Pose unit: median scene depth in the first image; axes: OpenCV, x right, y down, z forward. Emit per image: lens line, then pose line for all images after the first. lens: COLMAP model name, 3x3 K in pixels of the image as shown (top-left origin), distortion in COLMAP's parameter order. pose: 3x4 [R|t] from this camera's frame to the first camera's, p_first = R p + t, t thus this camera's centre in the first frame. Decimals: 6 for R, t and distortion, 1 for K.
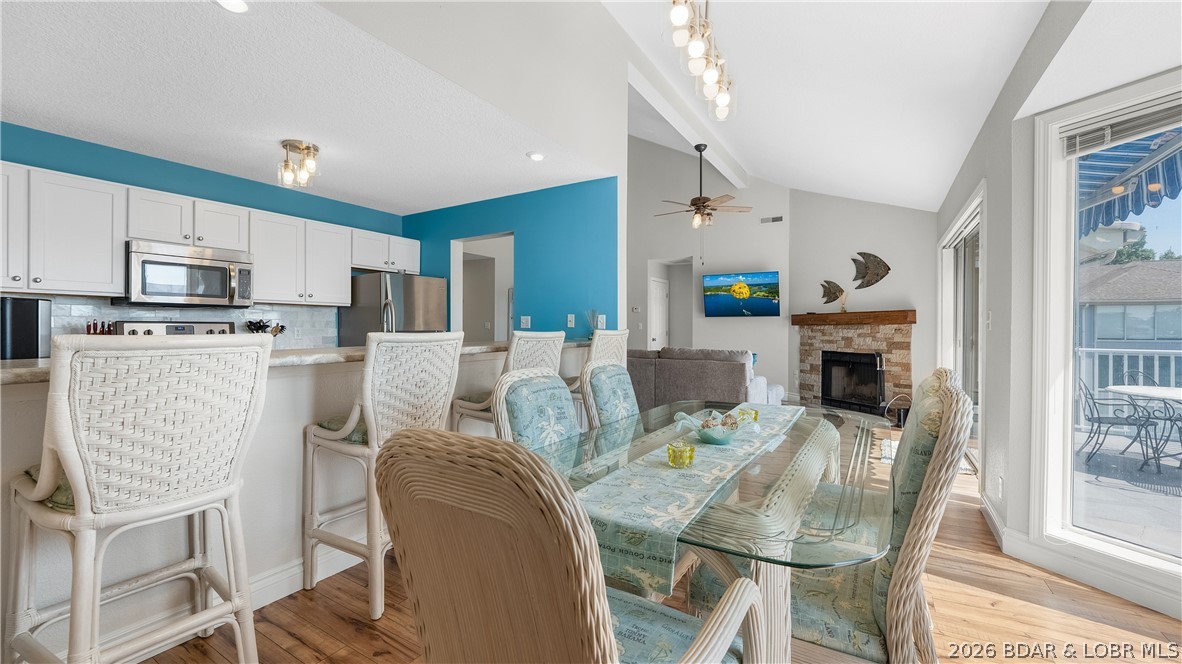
lens RADIAL K [[488.5, 0, 612.6], [0, 488.5, 329.8], [0, 0, 1]] dist [-0.031094, 0.000236]
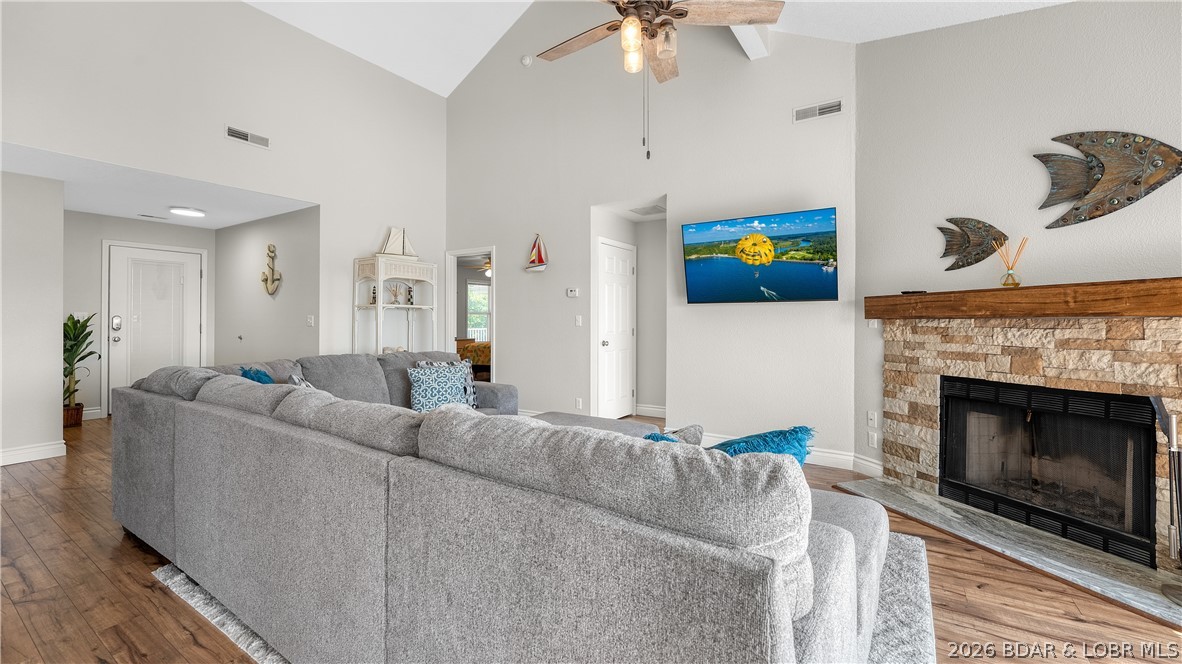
lens RADIAL K [[484.2, 0, 589.4], [0, 484.2, 316.8], [0, 0, 1]] dist [-0.022632, 0.000068]
pose [[0.997792, 0.003240, -0.066331, 0.215940], [-0.003928, 0.999940, -0.010241, -0.008060], [0.066294, 0.010479, 0.997745, 0.854589]]
